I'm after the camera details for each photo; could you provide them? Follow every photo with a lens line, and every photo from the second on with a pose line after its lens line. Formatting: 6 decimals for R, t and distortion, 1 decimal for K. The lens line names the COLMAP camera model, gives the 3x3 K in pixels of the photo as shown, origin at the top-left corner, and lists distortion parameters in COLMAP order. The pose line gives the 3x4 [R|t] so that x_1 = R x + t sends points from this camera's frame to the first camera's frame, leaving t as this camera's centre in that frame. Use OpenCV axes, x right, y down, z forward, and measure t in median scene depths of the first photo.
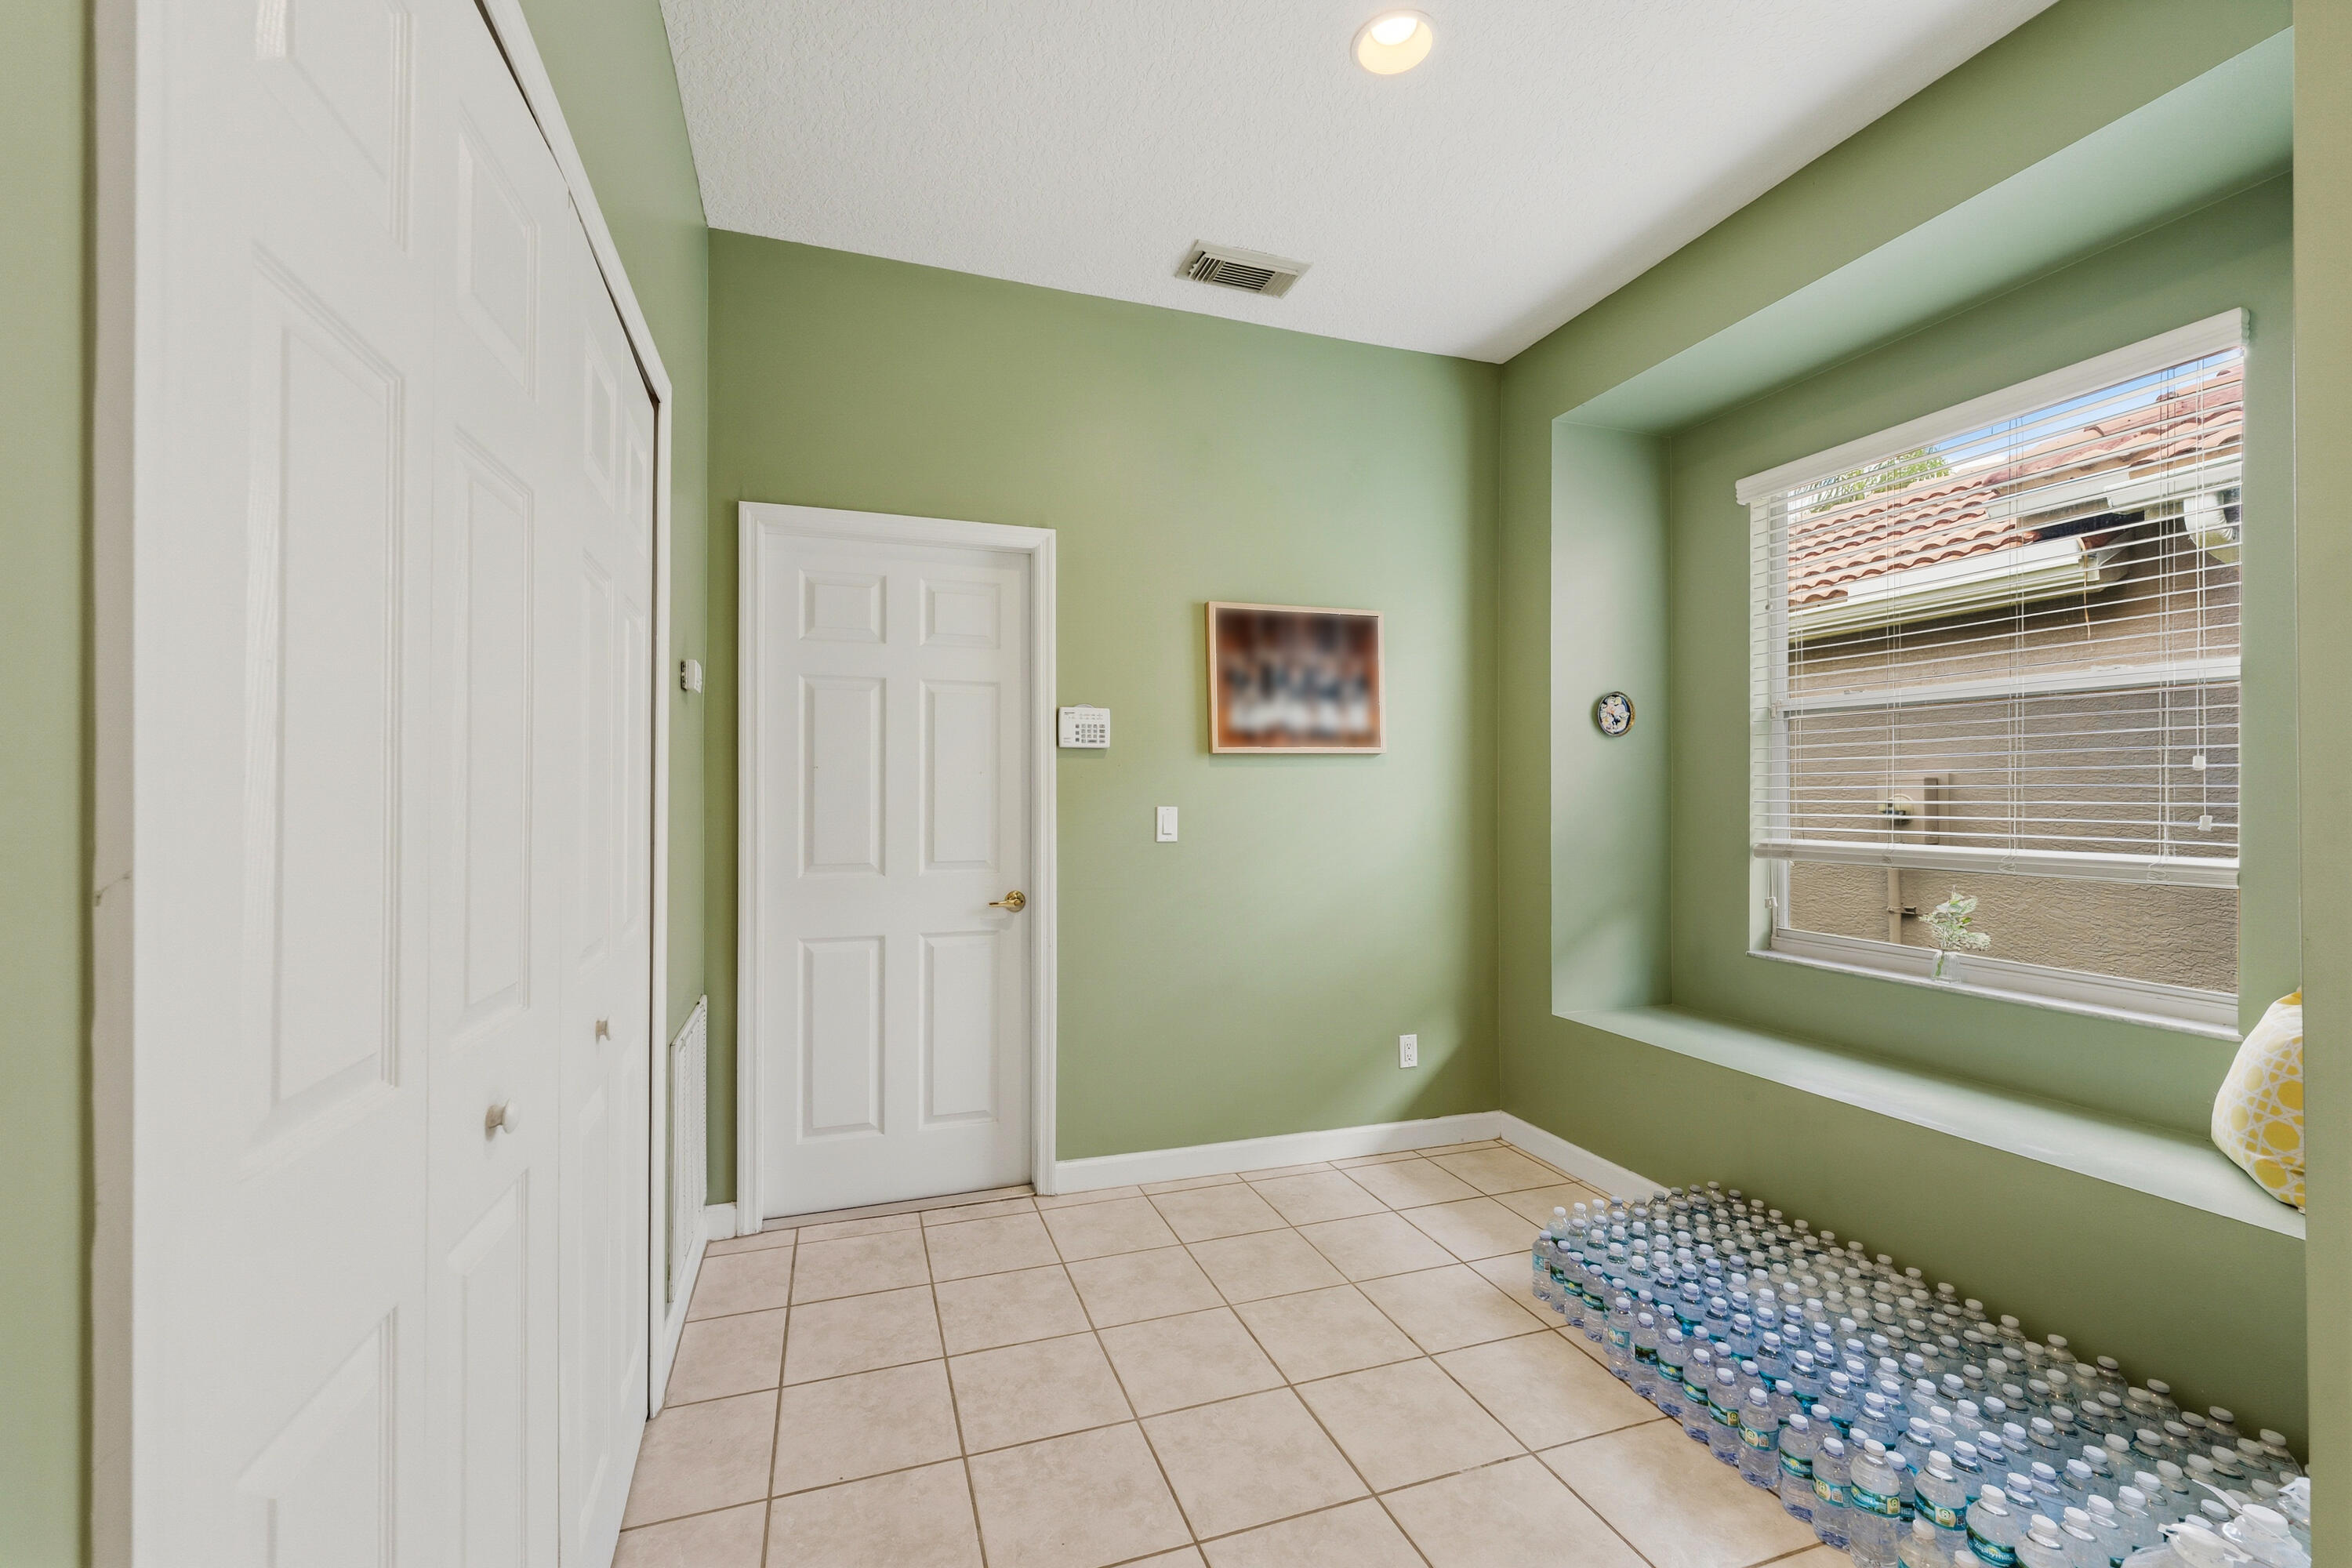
lens RADIAL K [[959.3, 0, 1174.7], [0, 959.3, 793.6], [0, 0, 1]] dist [-0.000801, -0.000898]
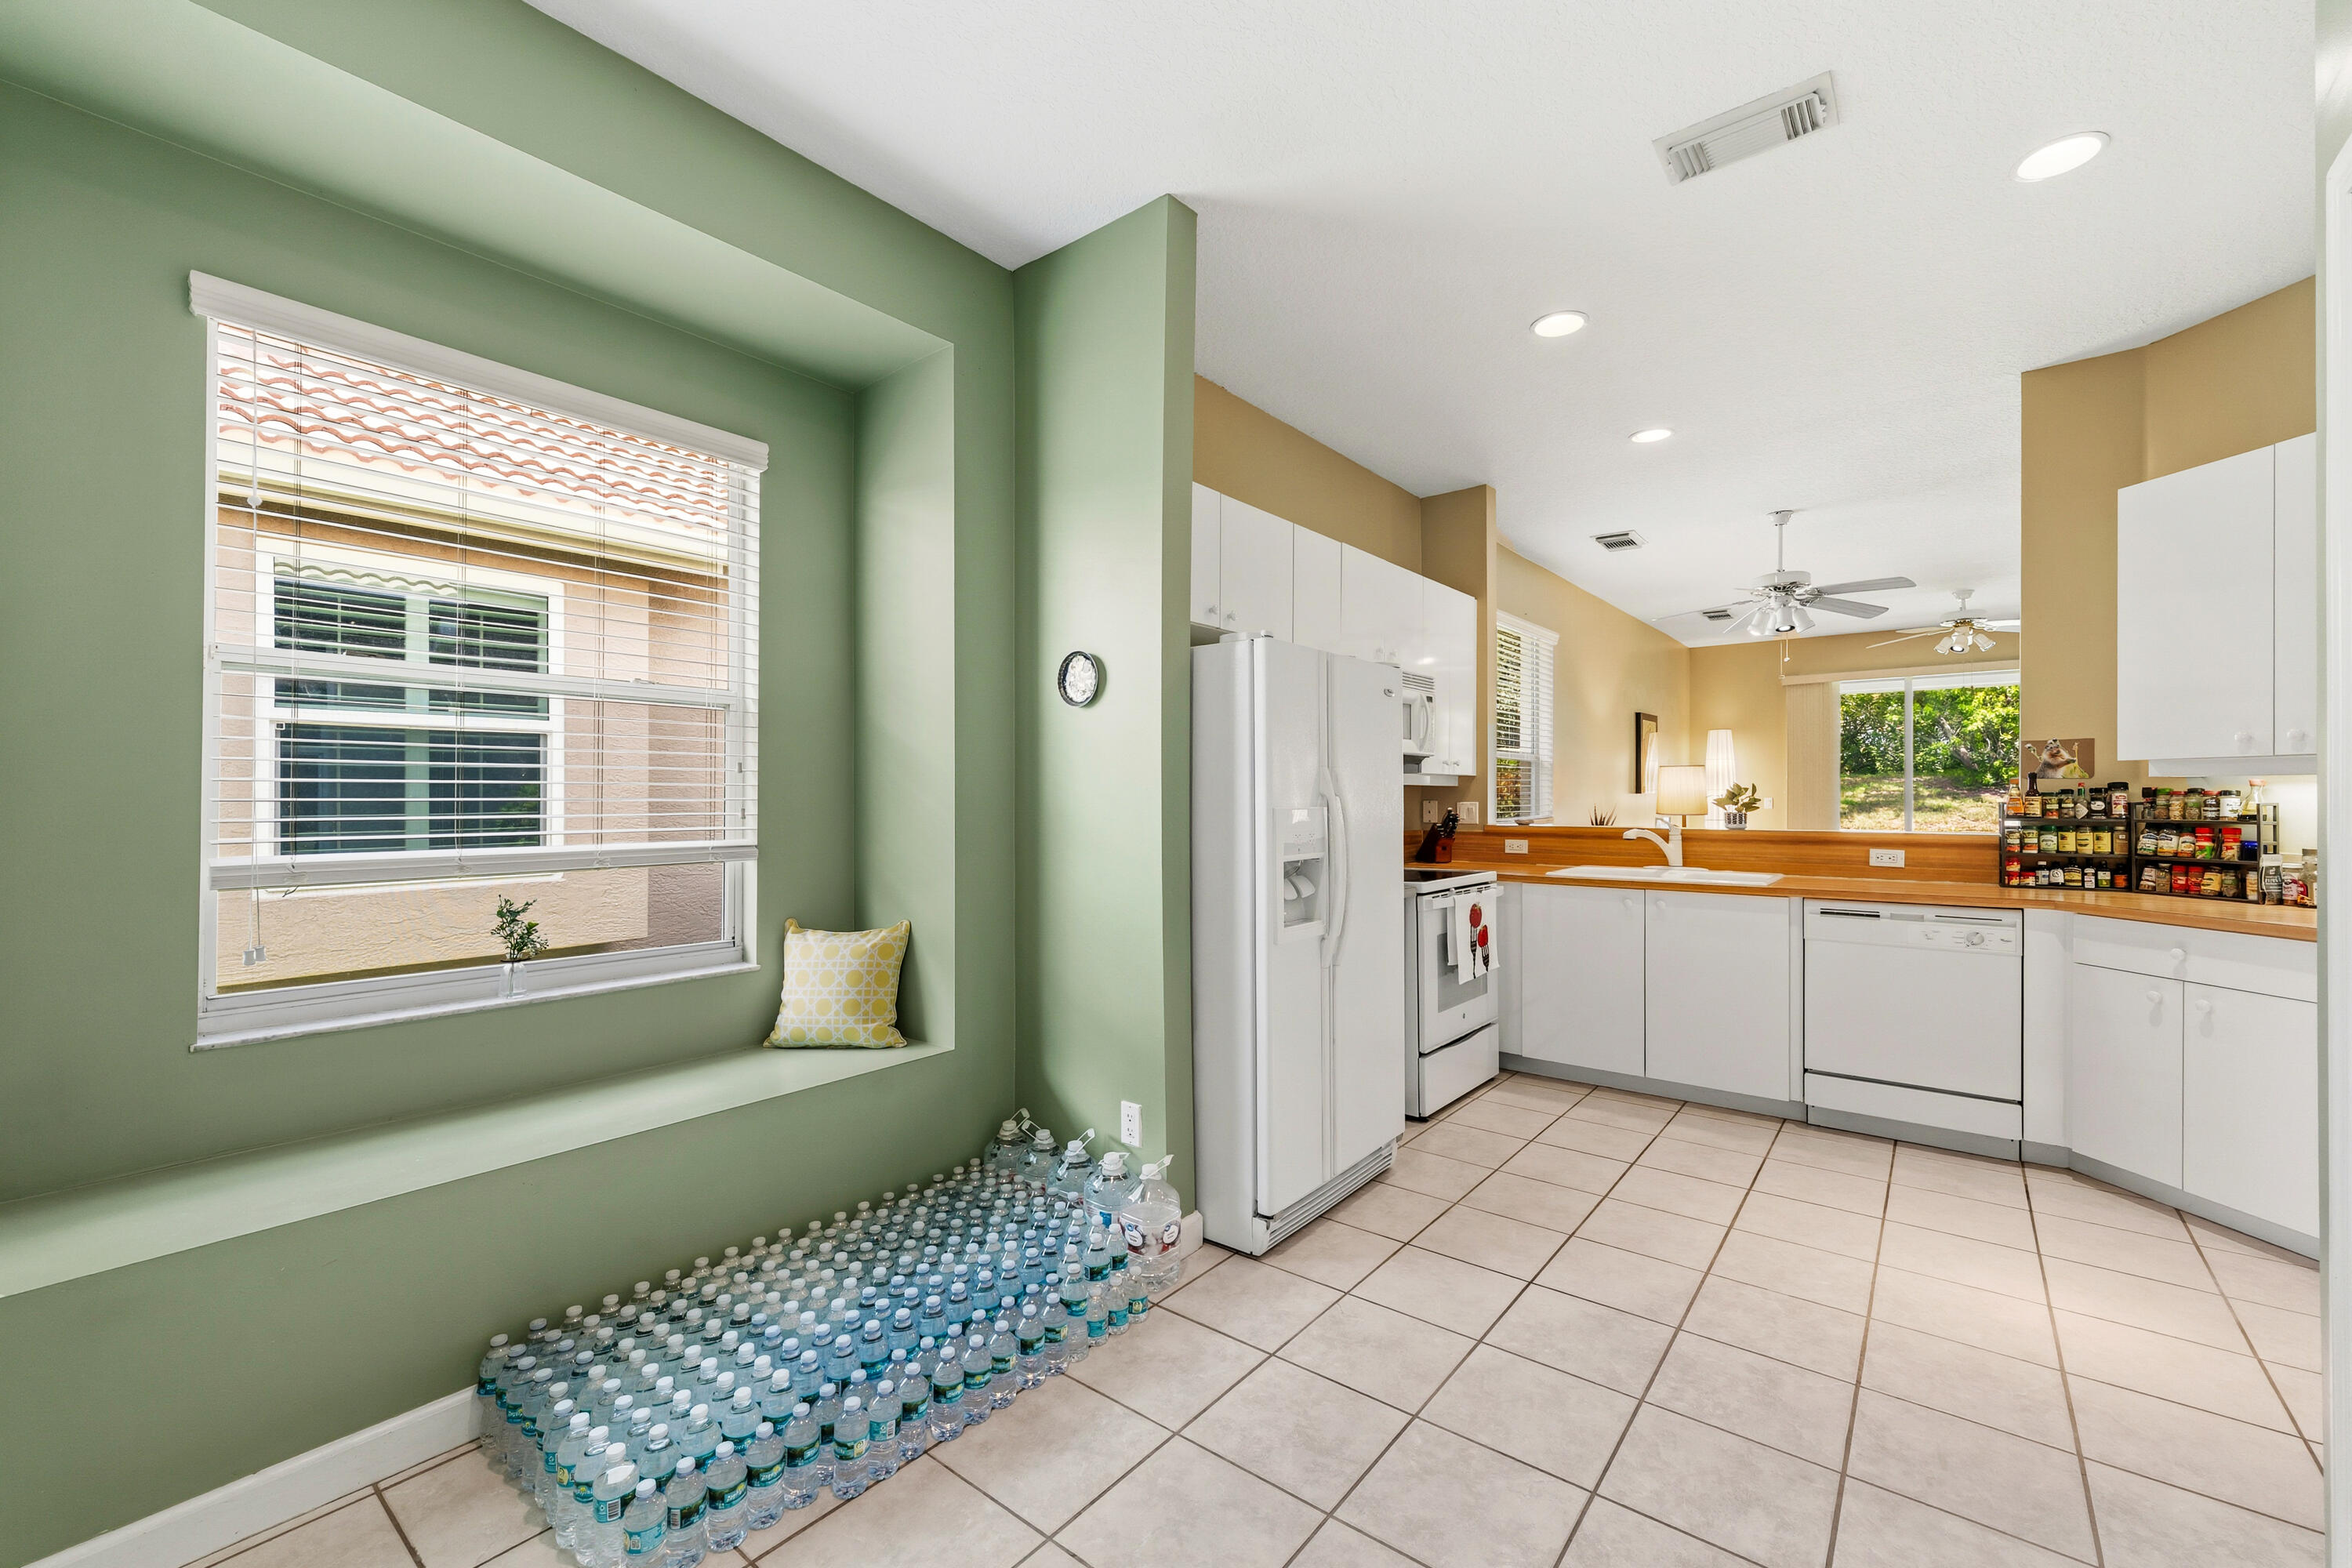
lens RADIAL K [[959.3, 0, 1170.1], [0, 959.3, 788.7], [0, 0, 1]] dist [-0.000801, -0.000898]
pose [[-0.527495, 0.002782, 0.849554, -0.287026], [-0.004811, 0.999969, -0.006263, 0.001563], [-0.849545, -0.007391, -0.527465, 0.901685]]
